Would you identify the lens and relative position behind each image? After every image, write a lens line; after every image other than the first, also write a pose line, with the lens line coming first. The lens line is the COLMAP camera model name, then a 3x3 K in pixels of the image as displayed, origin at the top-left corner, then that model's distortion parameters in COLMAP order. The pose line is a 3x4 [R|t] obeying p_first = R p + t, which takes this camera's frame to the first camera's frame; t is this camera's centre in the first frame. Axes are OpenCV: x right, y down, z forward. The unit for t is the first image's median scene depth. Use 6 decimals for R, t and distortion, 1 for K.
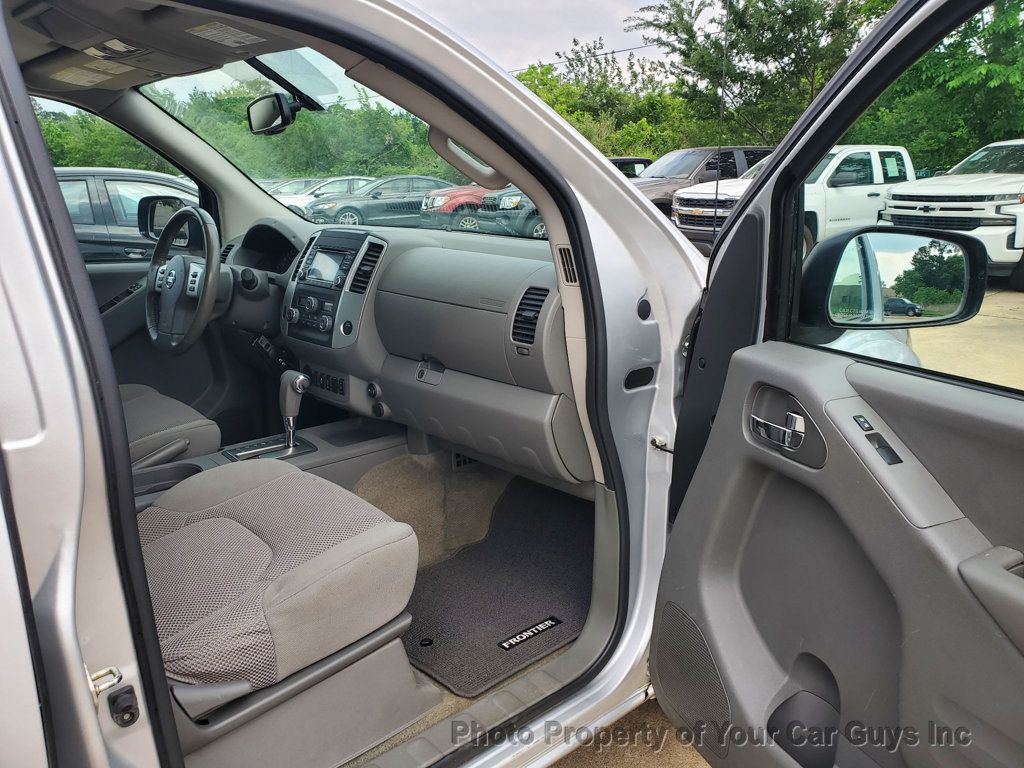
lens RADIAL K [[791.7, 0, 514.5], [0, 791.7, 355.7], [0, 0, 1]] dist [0.080885, -0.179511]
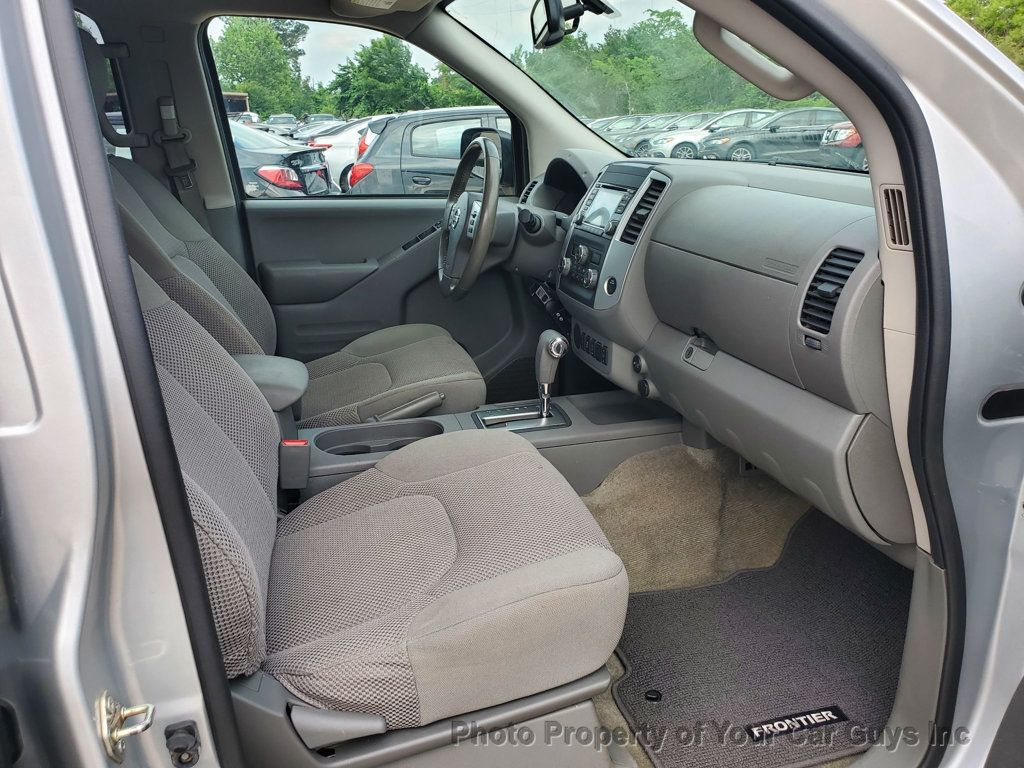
lens RADIAL K [[791.7, 0, 514.5], [0, 791.7, 355.7], [0, 0, 1]] dist [0.080885, -0.179511]
pose [[0.887152, 0.108177, -0.448619, 0.074348], [-0.073815, 0.992884, 0.093447, -0.032061], [0.455535, -0.049787, 0.888824, 0.226614]]
